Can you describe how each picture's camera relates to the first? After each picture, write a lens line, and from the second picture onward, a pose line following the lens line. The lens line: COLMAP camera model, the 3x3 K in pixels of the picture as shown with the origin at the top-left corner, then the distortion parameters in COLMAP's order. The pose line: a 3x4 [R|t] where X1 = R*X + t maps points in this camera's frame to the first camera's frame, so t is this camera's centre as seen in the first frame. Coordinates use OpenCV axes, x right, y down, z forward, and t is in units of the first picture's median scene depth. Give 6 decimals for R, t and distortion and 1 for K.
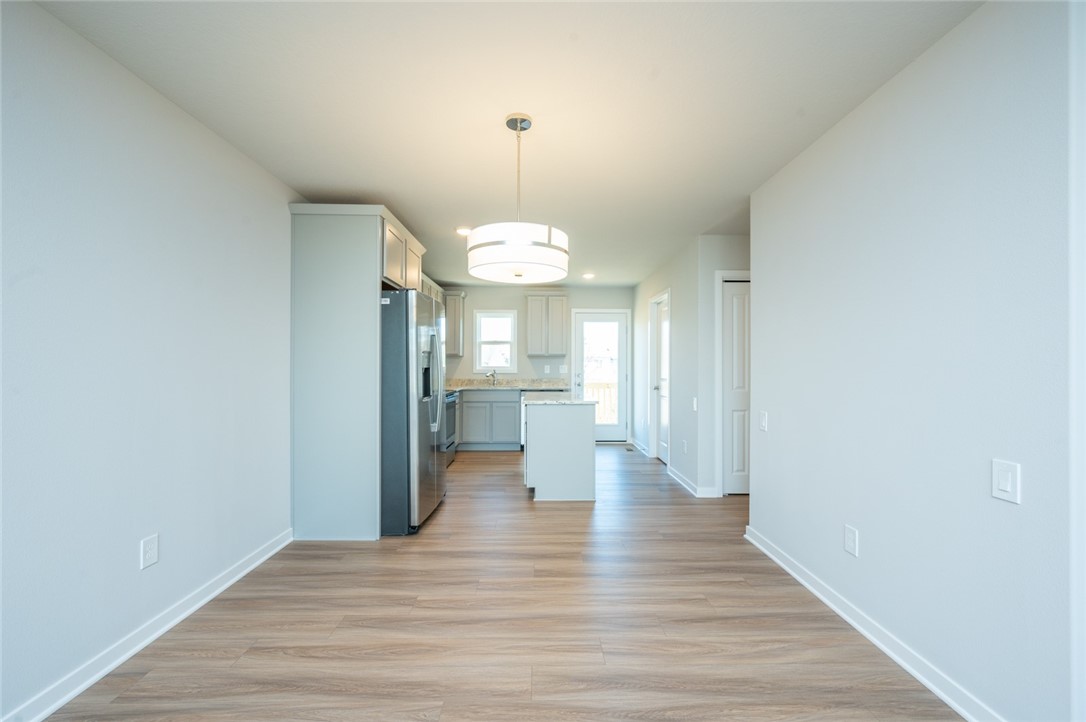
lens RADIAL K [[430.0, 0, 542.7], [0, 430.0, 366.5], [0, 0, 1]] dist [-0.000685, -0.000666]
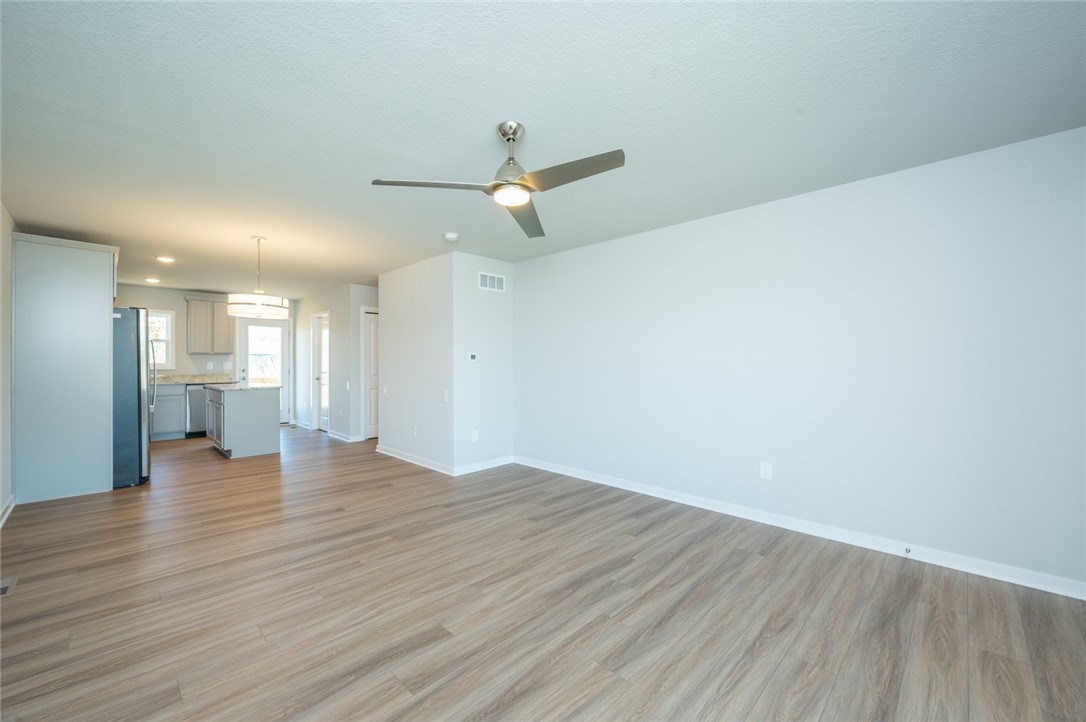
lens RADIAL K [[430.0, 0, 546.8], [0, 430.0, 363.2], [0, 0, 1]] dist [-0.000685, -0.000666]
pose [[0.704342, -0.000388, 0.709860, -0.200272], [-0.000013, 1.000000, 0.000560, -0.000617], [-0.709860, -0.000403, 0.704342, -0.502923]]
